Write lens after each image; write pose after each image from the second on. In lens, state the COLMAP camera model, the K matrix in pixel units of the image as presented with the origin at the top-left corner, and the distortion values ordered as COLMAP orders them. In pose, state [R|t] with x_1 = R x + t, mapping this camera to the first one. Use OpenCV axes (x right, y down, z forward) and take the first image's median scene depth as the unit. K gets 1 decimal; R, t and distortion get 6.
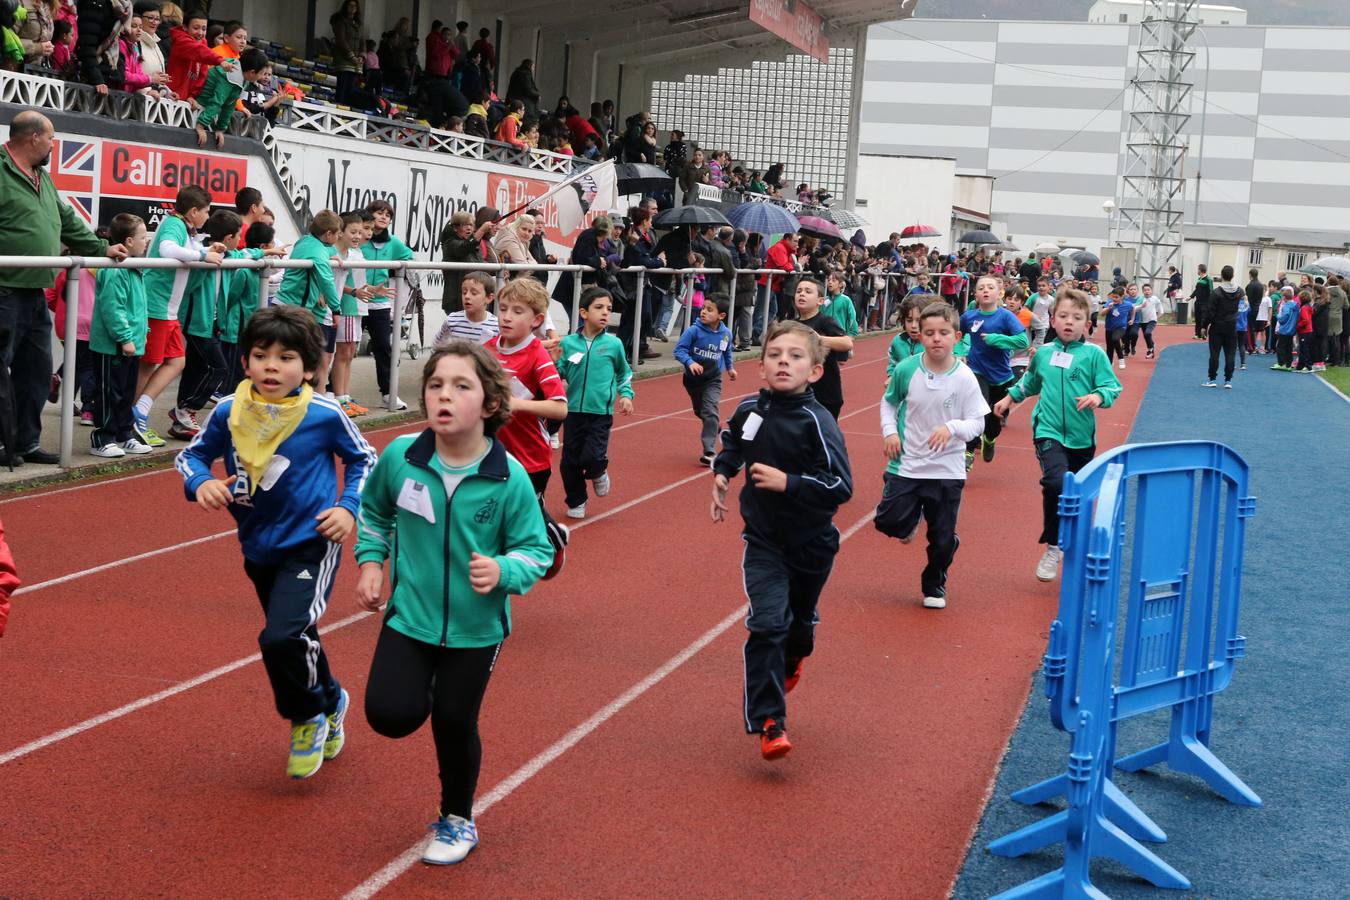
lens RADIAL K [[2538.0, 0, 675.0], [0, 2538.0, 450.0], [0, 0, 1]] dist [0.022740, 0.052492]
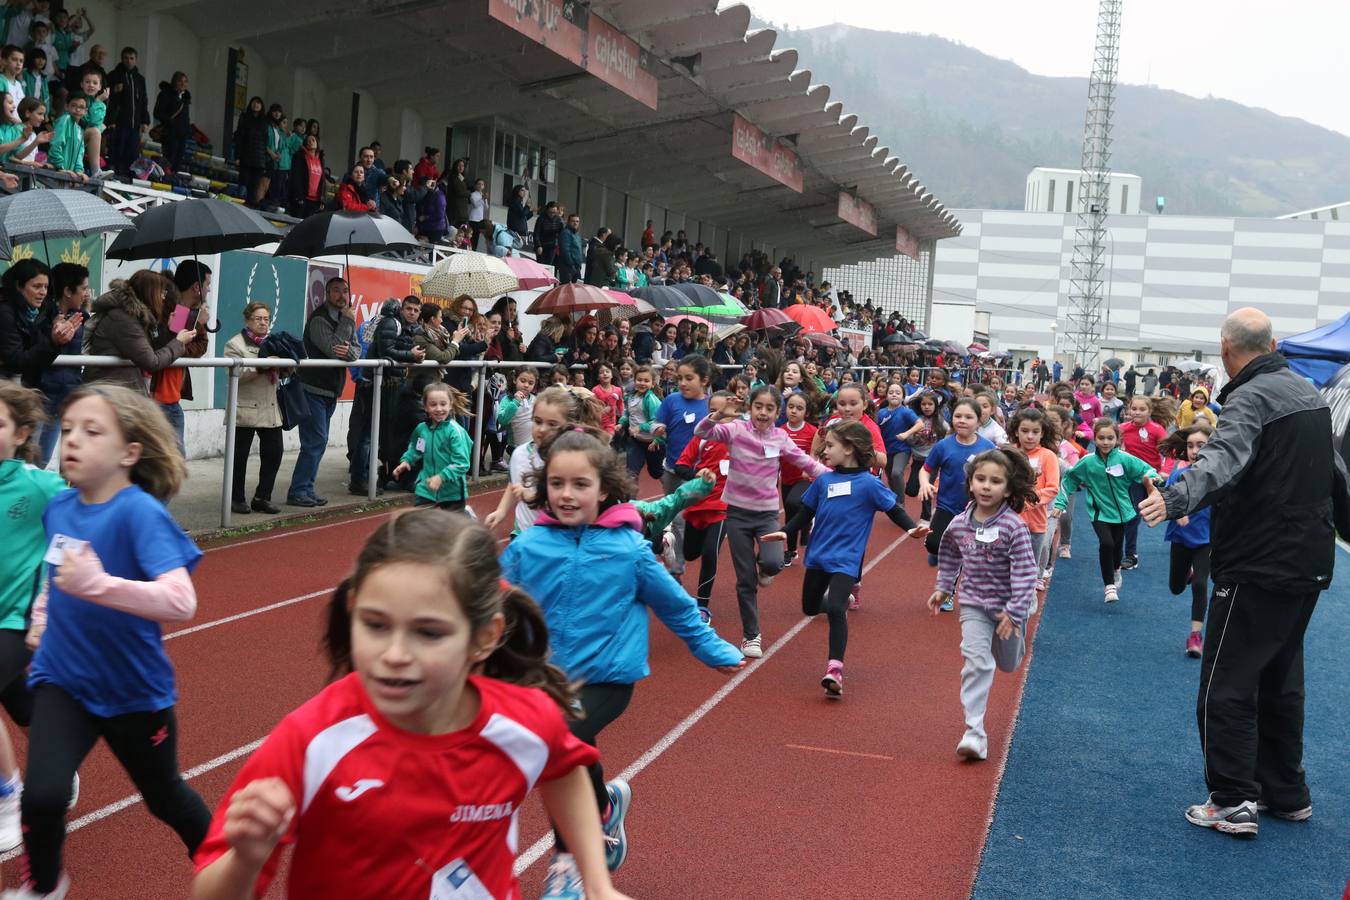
lens RADIAL K [[3164.7, 0, 675.0], [0, 3164.7, 450.0], [0, 0, 1]] dist [0.118652, -0.278820]
pose [[0.997826, -0.005538, 0.065676, -0.306274], [0.008404, 0.999020, -0.043451, 0.103226], [-0.065371, 0.043908, 0.996895, -1.499592]]
